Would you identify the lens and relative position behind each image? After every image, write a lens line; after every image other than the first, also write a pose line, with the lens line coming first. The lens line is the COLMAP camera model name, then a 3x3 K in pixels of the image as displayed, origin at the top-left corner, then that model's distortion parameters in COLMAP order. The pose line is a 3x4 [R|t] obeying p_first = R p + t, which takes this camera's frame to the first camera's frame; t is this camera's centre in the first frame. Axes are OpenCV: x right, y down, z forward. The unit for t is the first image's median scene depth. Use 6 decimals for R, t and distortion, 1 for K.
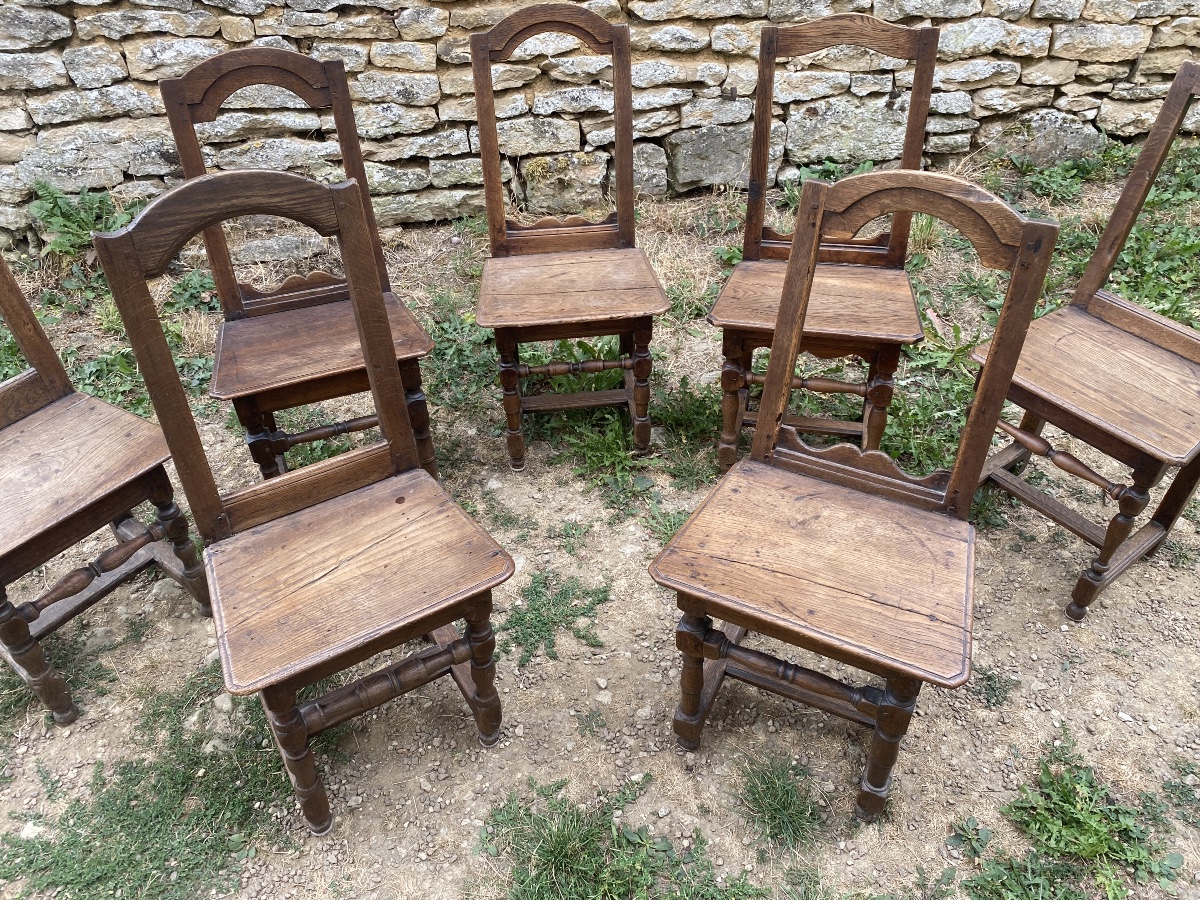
lens RADIAL K [[929.8, 0, 603.0], [0, 929.8, 443.1], [0, 0, 1]] dist [0.012756, -0.017297]
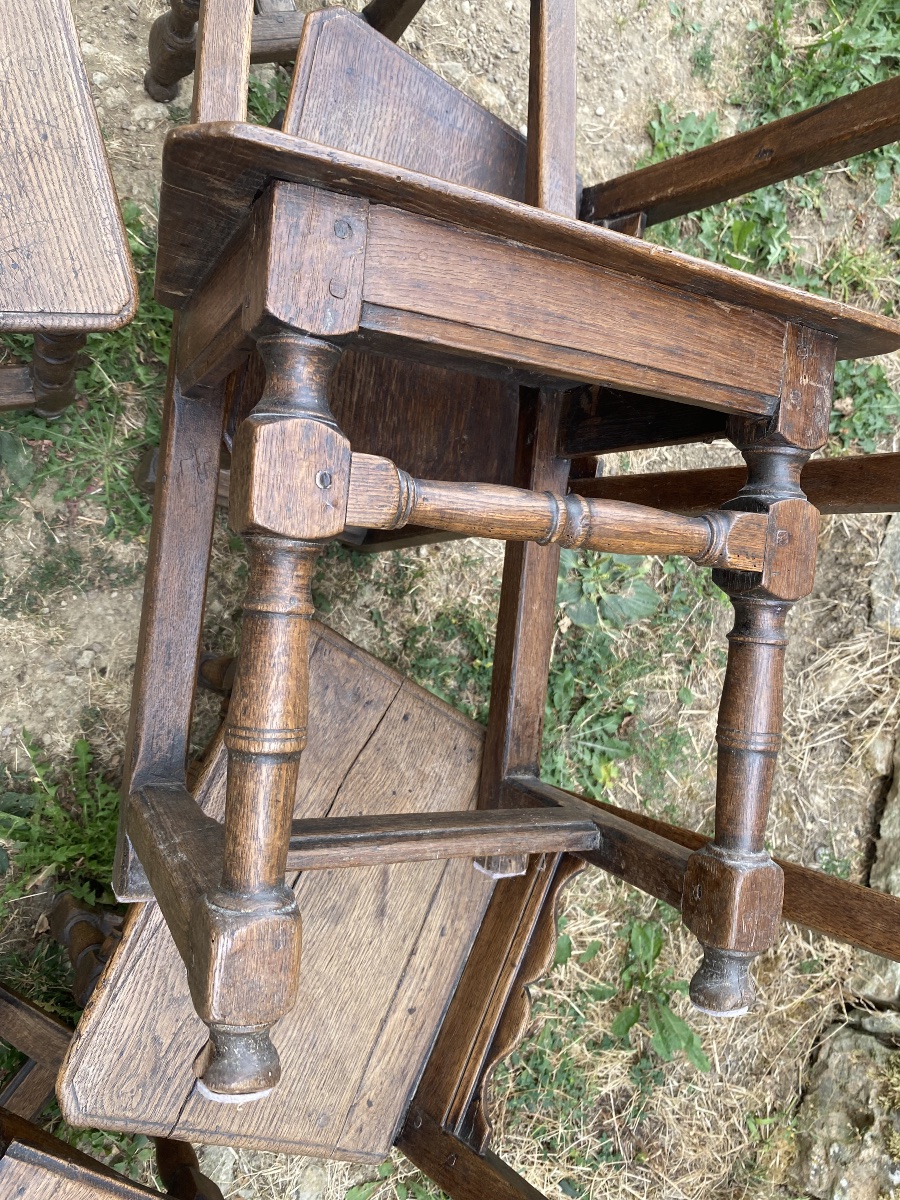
lens RADIAL K [[929.8, 0, 462.6], [0, 929.8, 584.5], [0, 0, 1]] dist [0.012756, -0.017297]
pose [[-0.480424, 0.834911, -0.268546, -0.049919], [-0.830422, -0.334543, 0.445511, -0.245746], [0.282121, 0.437041, 0.854051, 0.449983]]
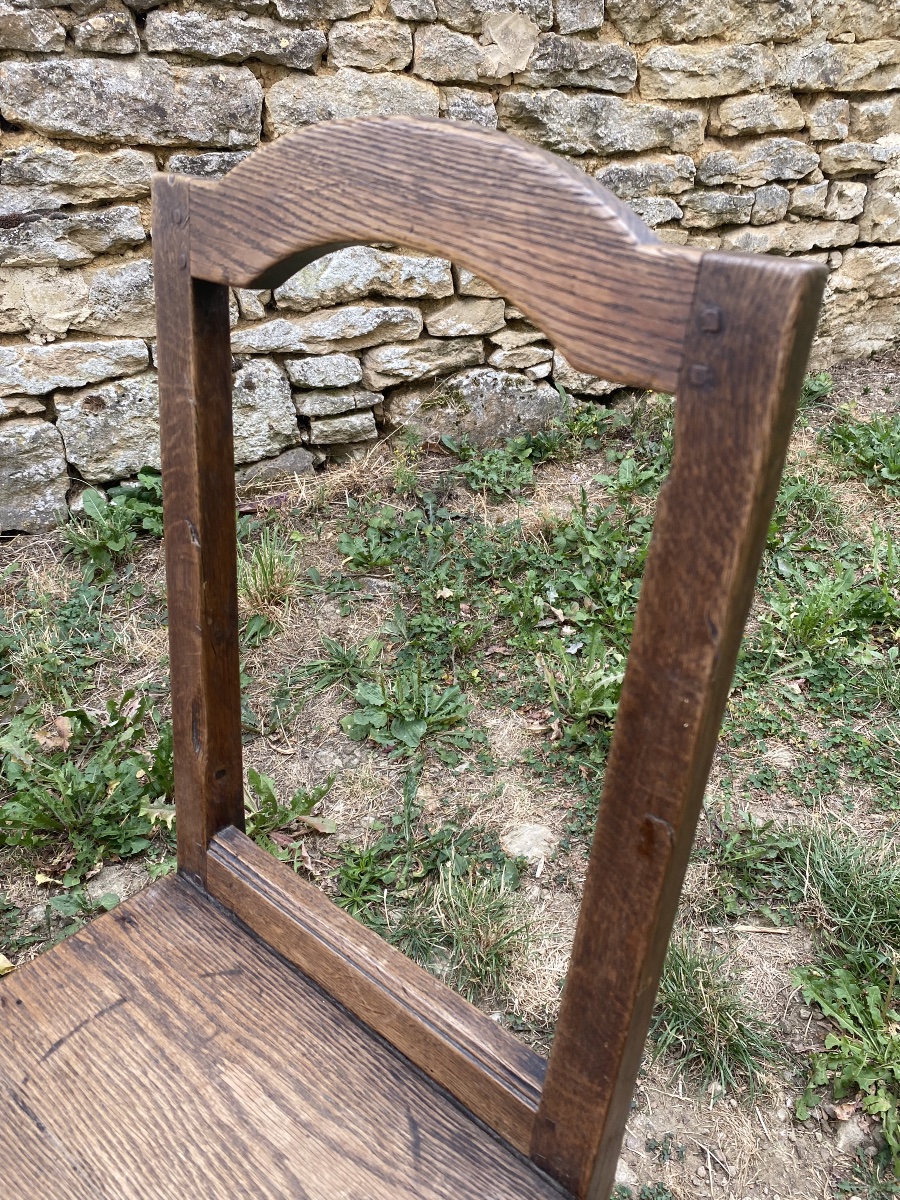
lens RADIAL K [[929.8, 0, 474.8], [0, 929.8, 587.6], [0, 0, 1]] dist [0.012756, -0.017297]
pose [[0.973628, -0.128028, 0.188833, 0.366133], [0.152689, 0.980668, -0.122376, -0.126952], [-0.169515, 0.147981, 0.974354, 0.391193]]
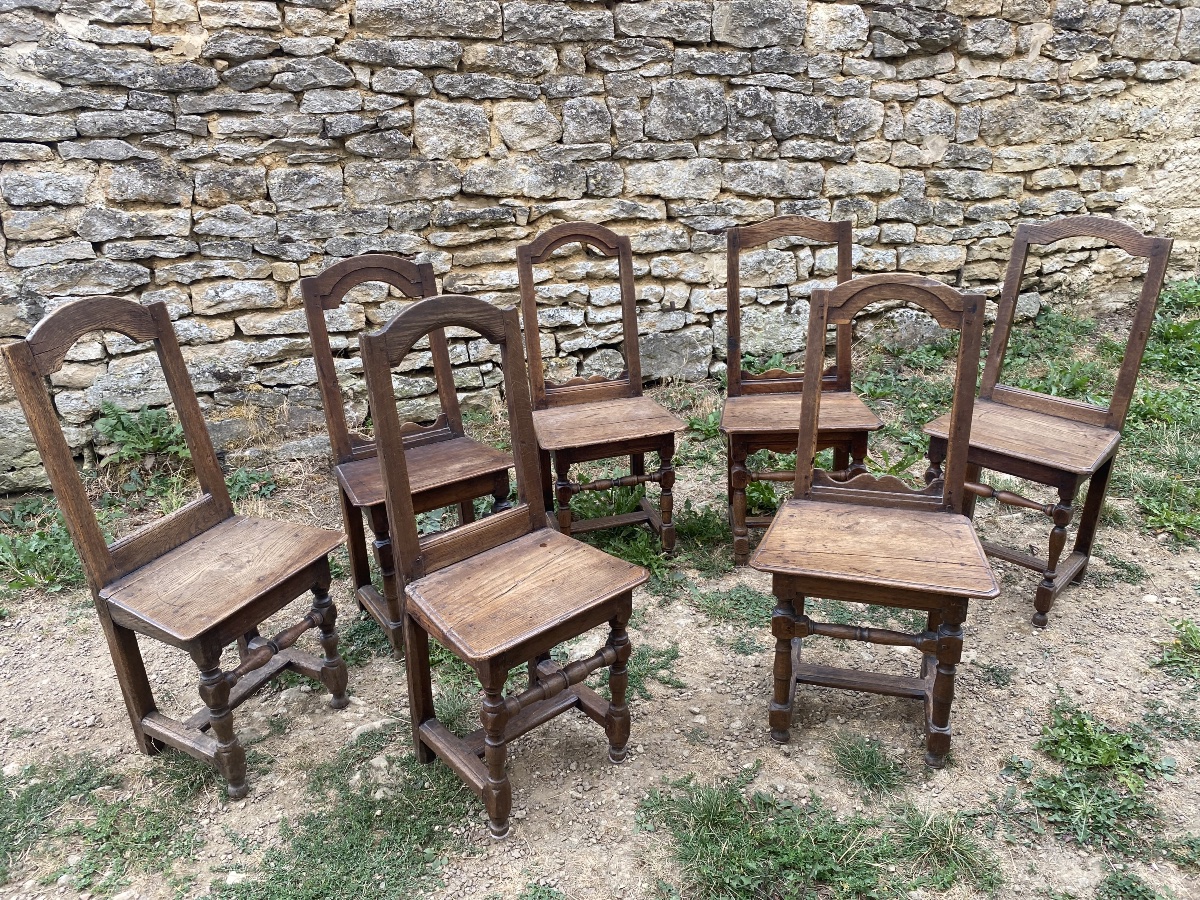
lens RADIAL K [[929.8, 0, 588.7], [0, 929.8, 442.9], [0, 0, 1]] dist [0.012756, -0.017297]
pose [[0.987305, -0.077182, 0.138822, -0.168490], [0.114342, 0.952009, -0.283909, 0.154823], [-0.110247, 0.296178, 0.948749, -0.139127]]
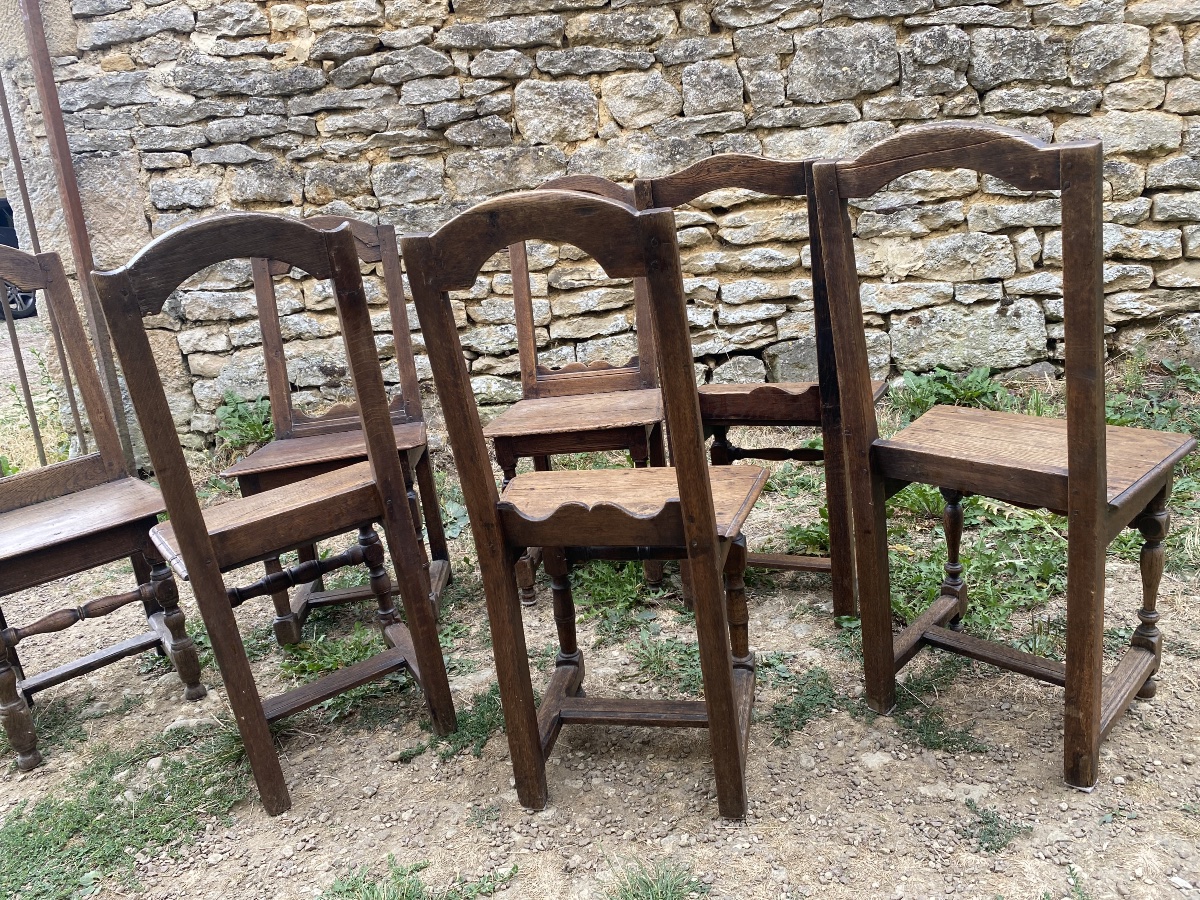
lens RADIAL K [[929.8, 0, 588.6], [0, 929.8, 431.9], [0, 0, 1]] dist [0.012756, -0.017297]
pose [[0.952850, -0.021336, -0.302692, 0.205812], [-0.094664, 0.926839, -0.363328, 0.160549], [0.288299, 0.374851, 0.881119, 0.072679]]
